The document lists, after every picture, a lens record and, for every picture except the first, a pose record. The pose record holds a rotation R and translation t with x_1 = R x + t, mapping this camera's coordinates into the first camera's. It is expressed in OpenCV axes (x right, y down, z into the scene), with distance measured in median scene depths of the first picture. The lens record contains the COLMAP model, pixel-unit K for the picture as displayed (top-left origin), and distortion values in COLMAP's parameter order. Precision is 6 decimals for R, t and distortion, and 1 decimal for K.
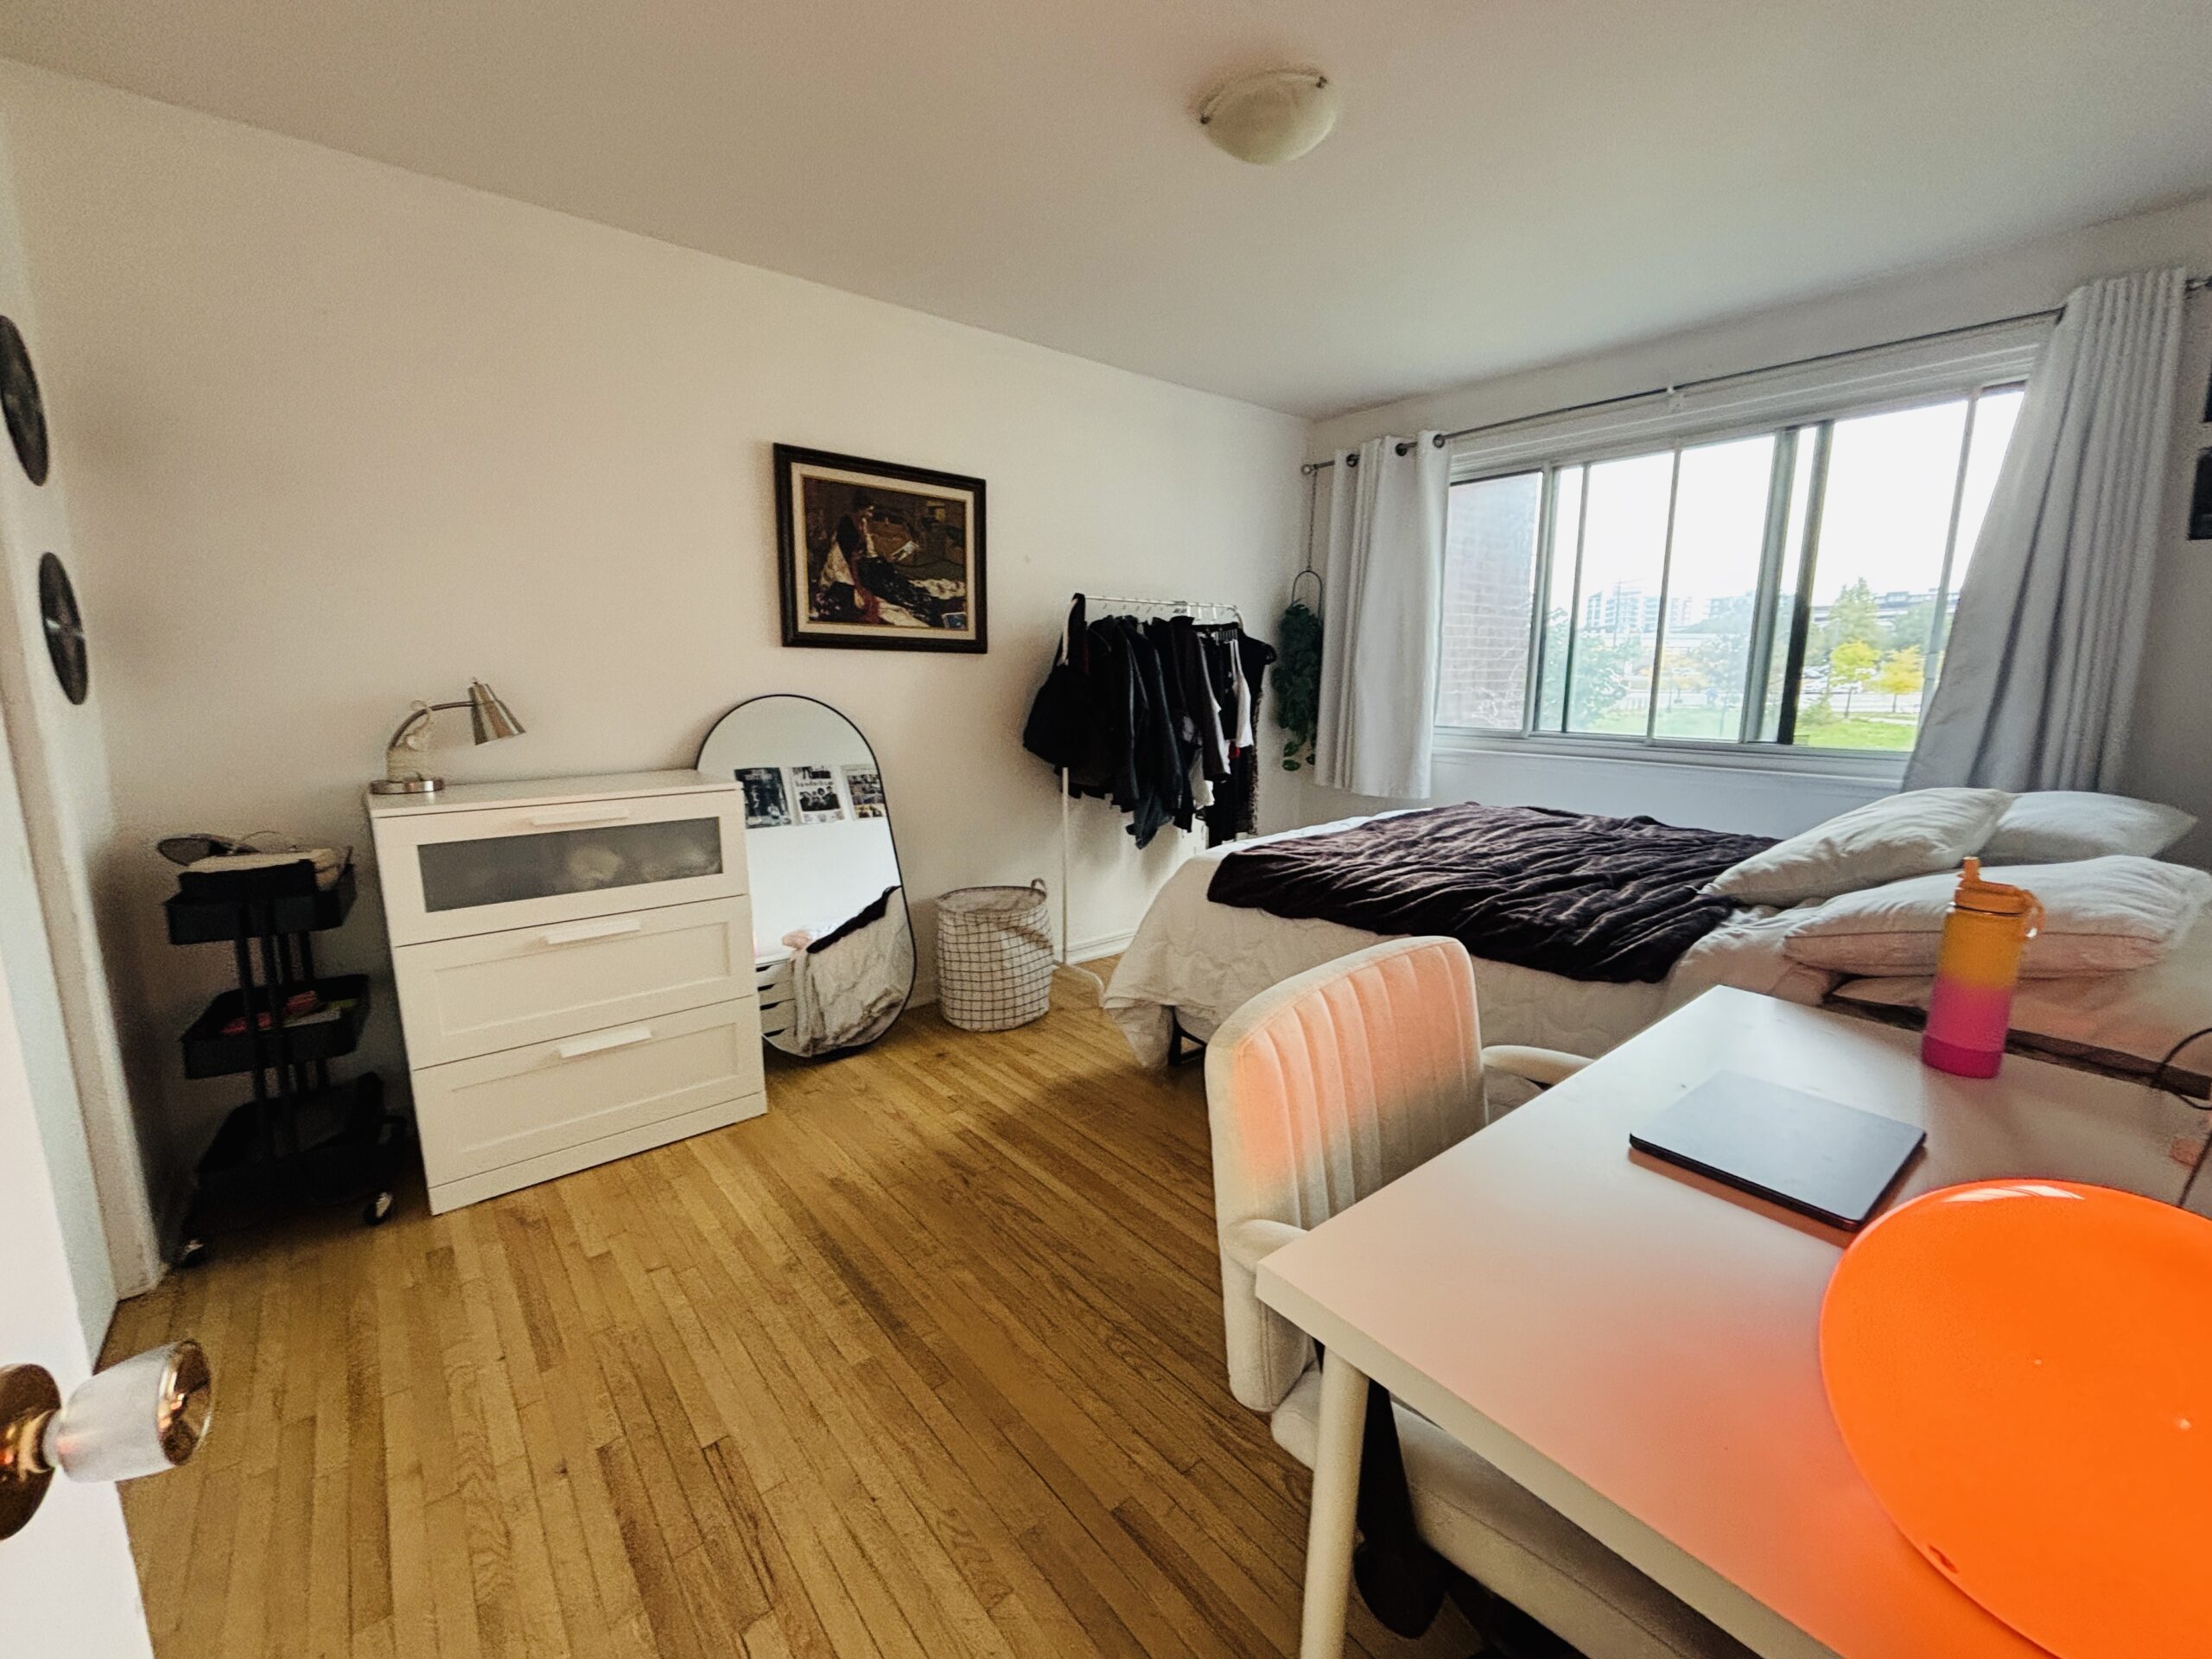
lens RADIAL K [[898.5, 0, 1102.7], [0, 898.5, 829.7], [0, 0, 1]] dist [-0.004629, 0.002465]
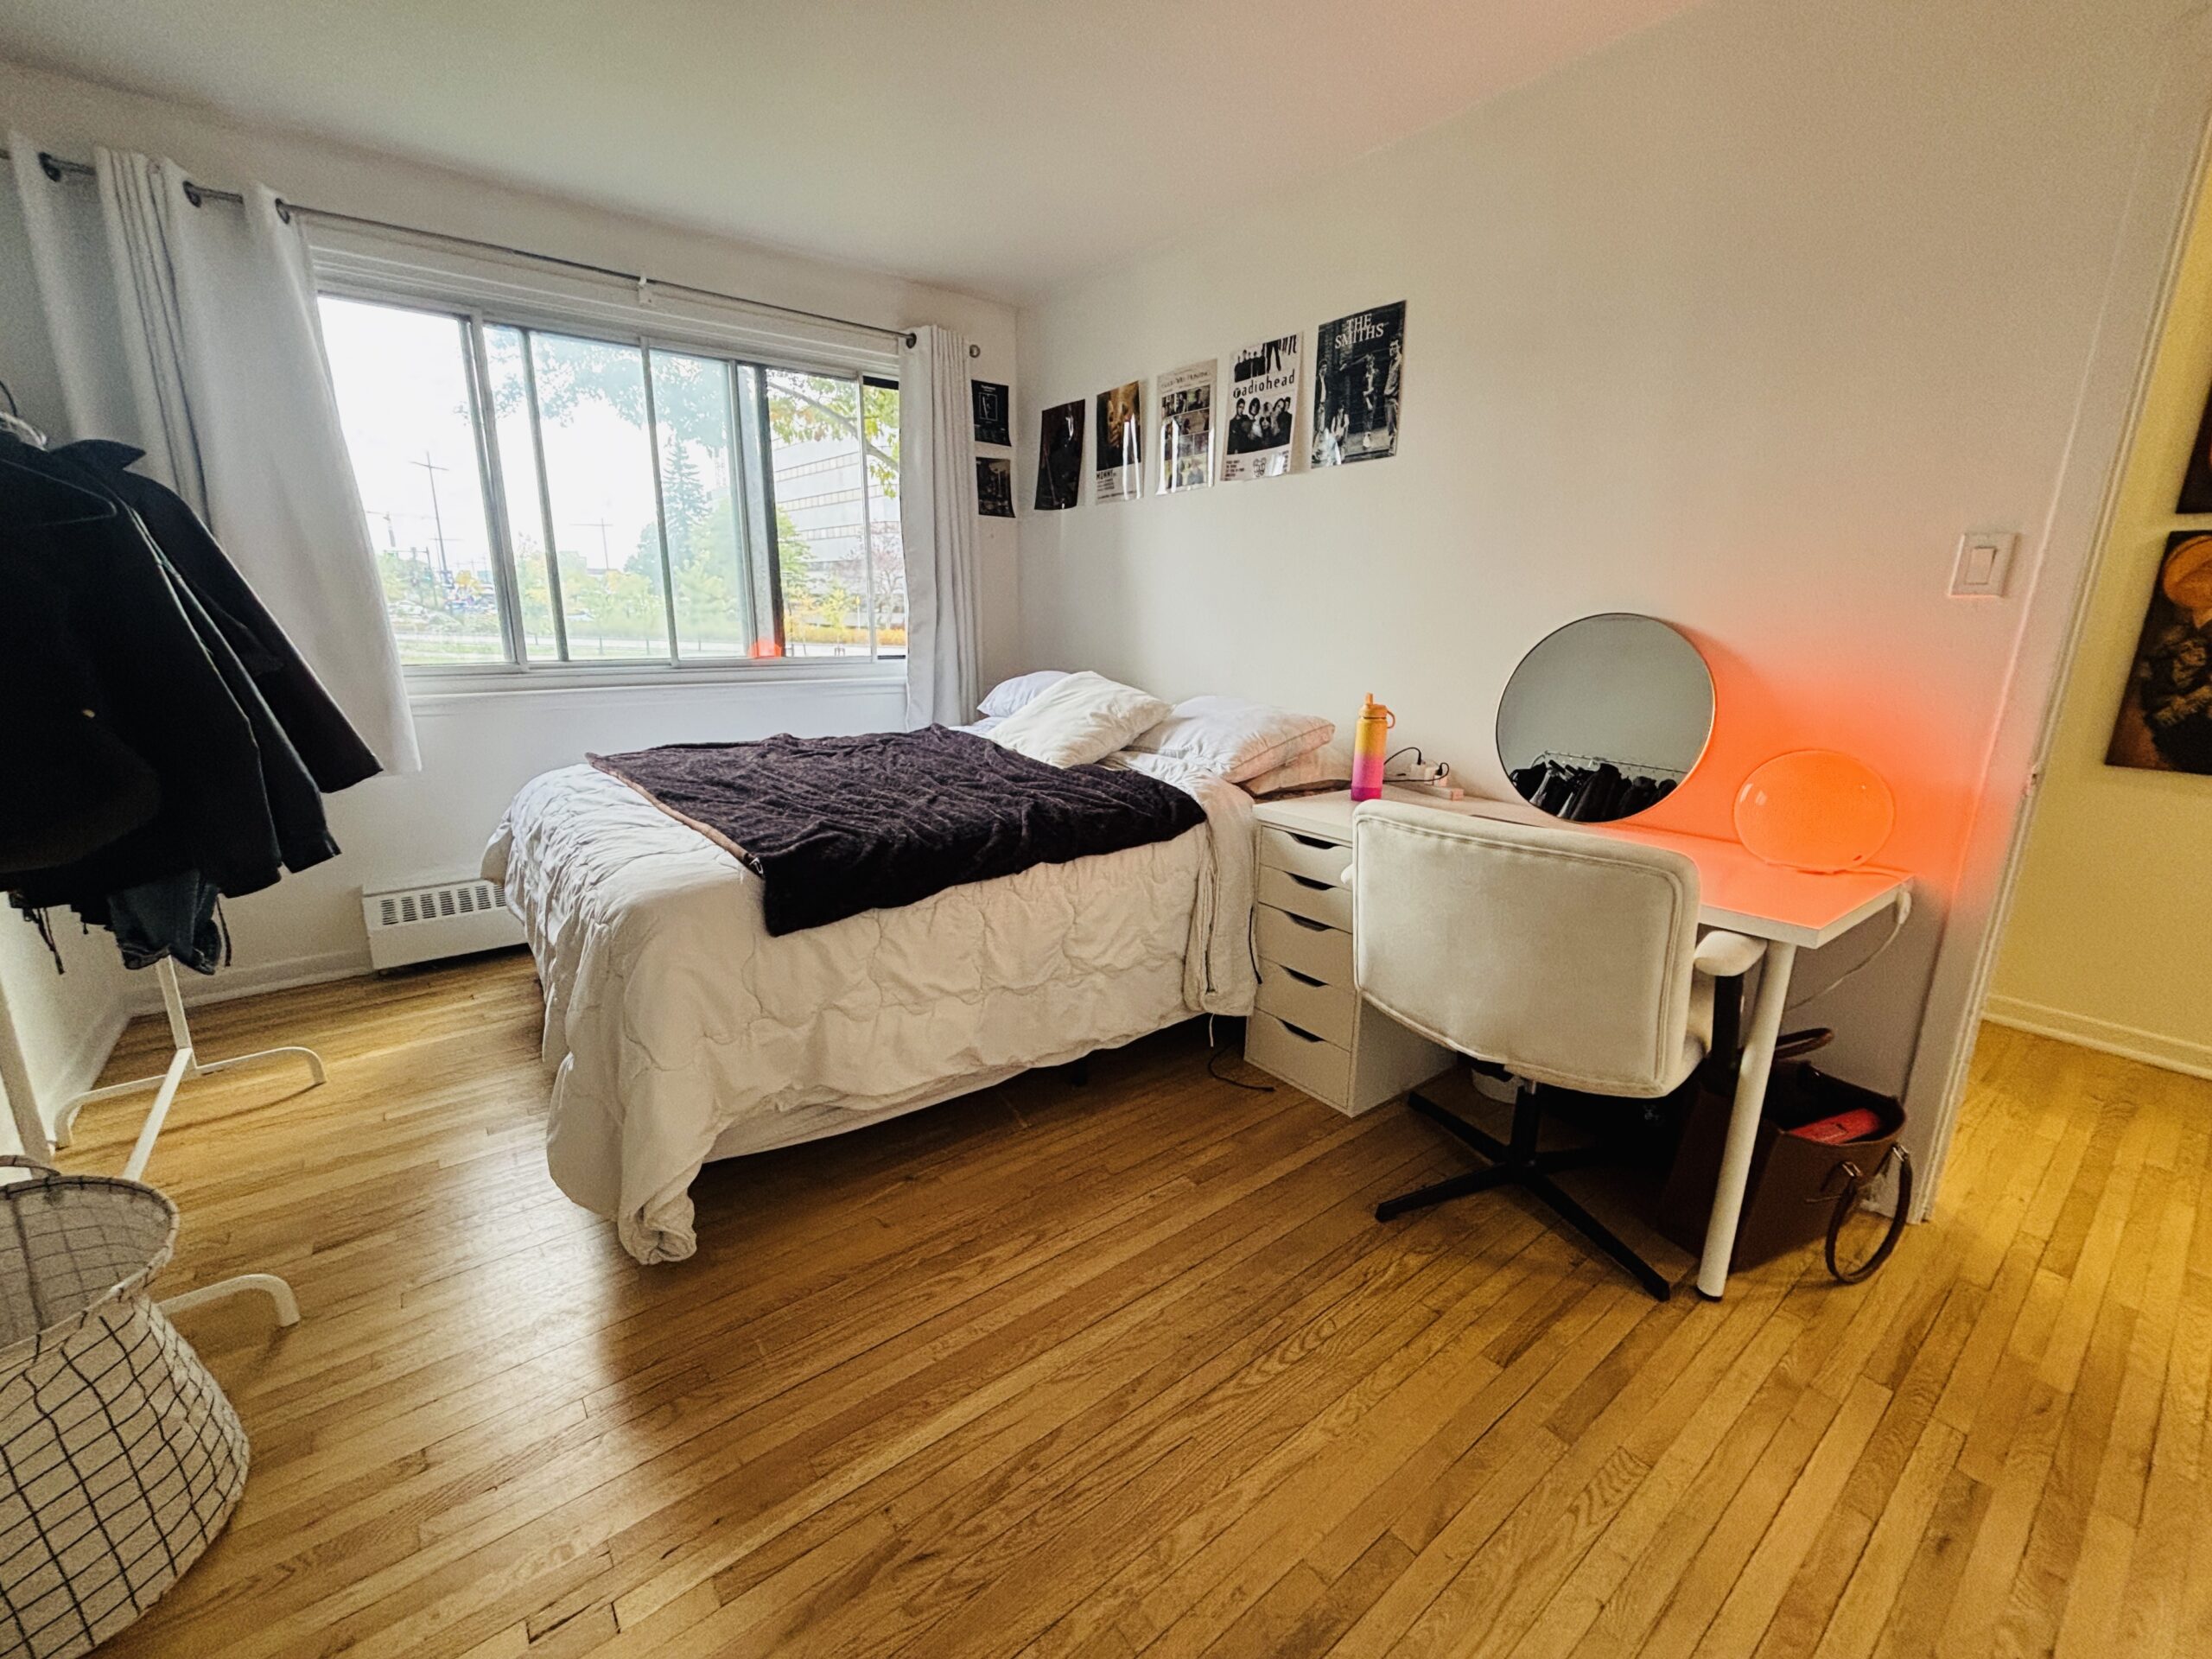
lens RADIAL K [[898.5, 0, 1093.6], [0, 898.5, 828.7], [0, 0, 1]] dist [-0.004629, 0.002465]
pose [[0.043005, -0.242652, 0.969160, -0.382074], [0.161278, 0.959021, 0.232957, -0.087432], [-0.985972, 0.146286, 0.080377, 0.546840]]
